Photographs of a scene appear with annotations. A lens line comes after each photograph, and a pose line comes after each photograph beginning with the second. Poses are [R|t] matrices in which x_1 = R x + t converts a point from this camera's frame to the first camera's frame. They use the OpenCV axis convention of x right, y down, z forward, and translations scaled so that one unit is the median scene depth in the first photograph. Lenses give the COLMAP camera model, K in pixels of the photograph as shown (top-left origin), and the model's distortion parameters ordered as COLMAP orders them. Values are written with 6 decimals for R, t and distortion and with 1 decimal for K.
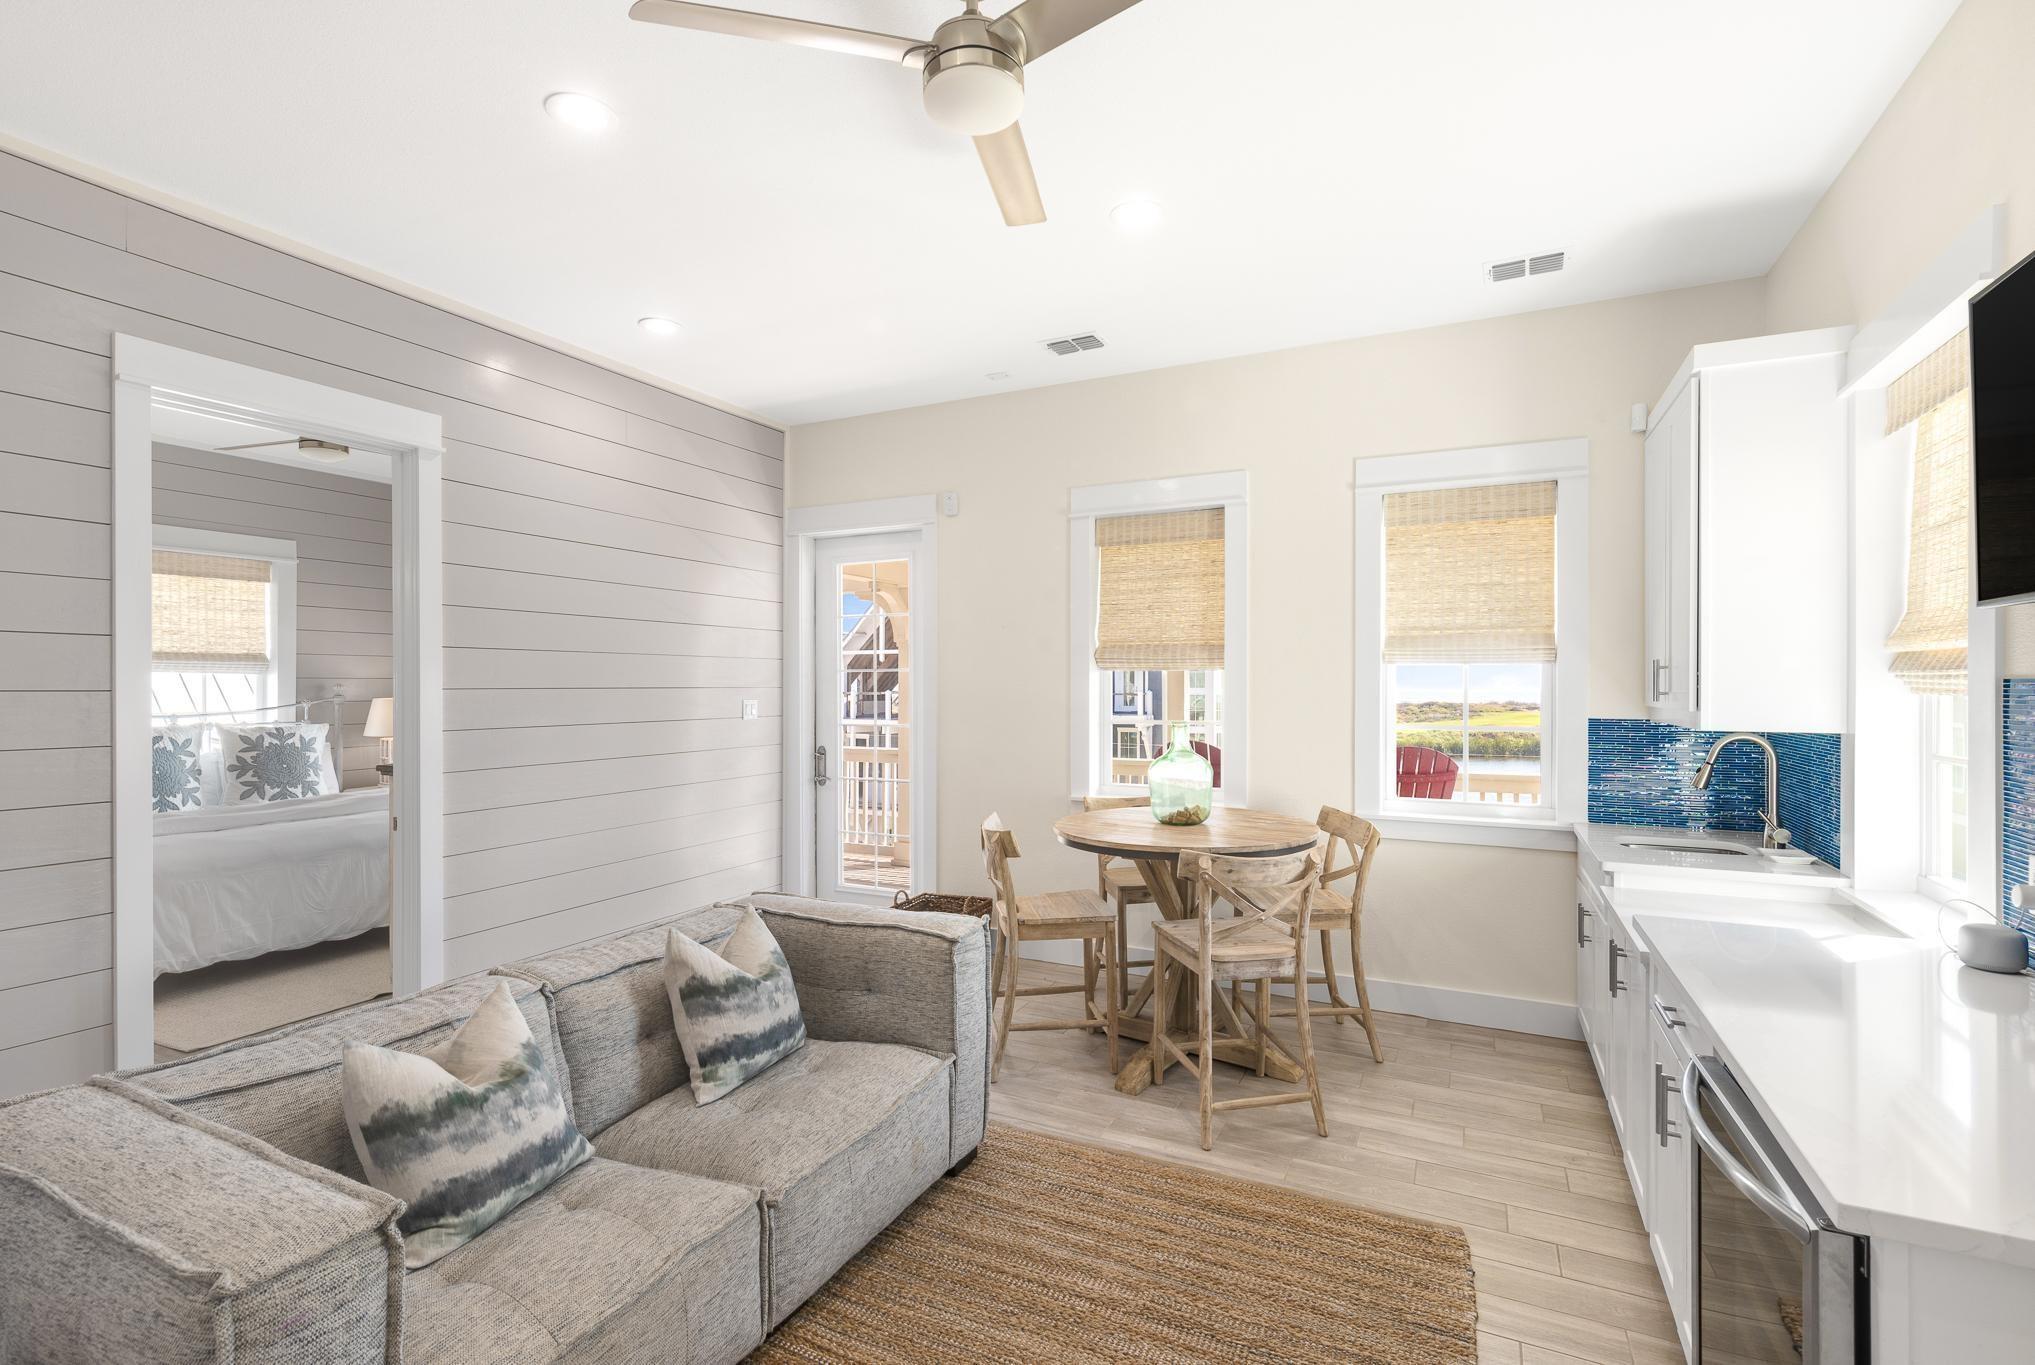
lens RADIAL K [[913.7, 0, 1017.5], [0, 913.7, 682.5], [0, 0, 1]] dist [0.000234, -0.000062]
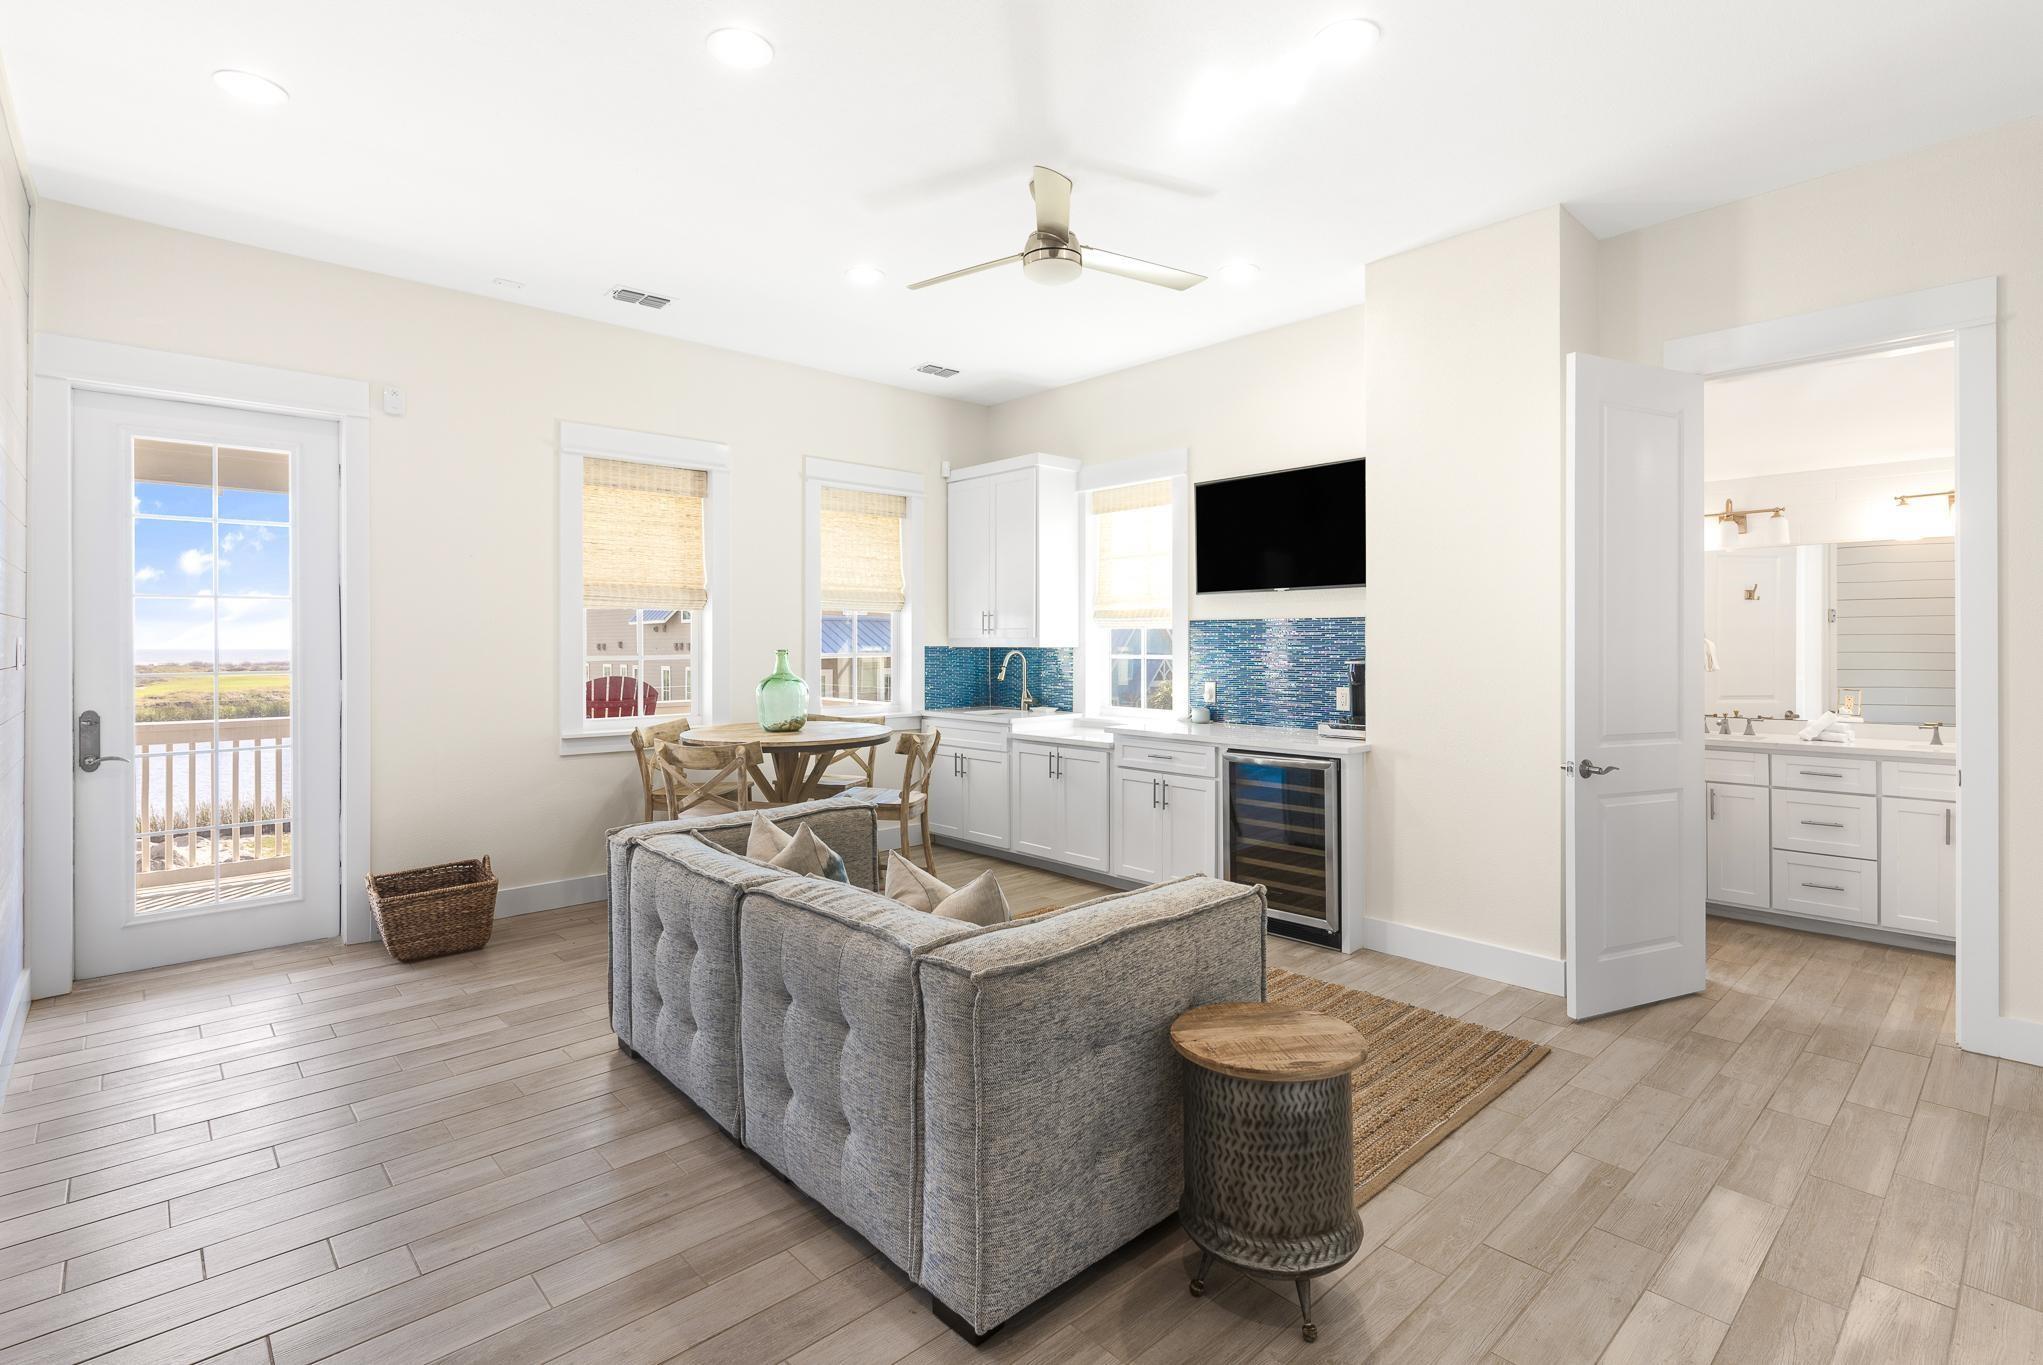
lens RADIAL K [[930.0, 0, 1026.8], [0, 930.0, 642.2], [0, 0, 1]] dist [0.002317, 0.000403]
pose [[0.372545, -0.002772, 0.928010, -0.780208], [-0.001075, 0.999994, 0.003419, 0.024352], [-0.928014, -0.002272, 0.372539, 0.186199]]
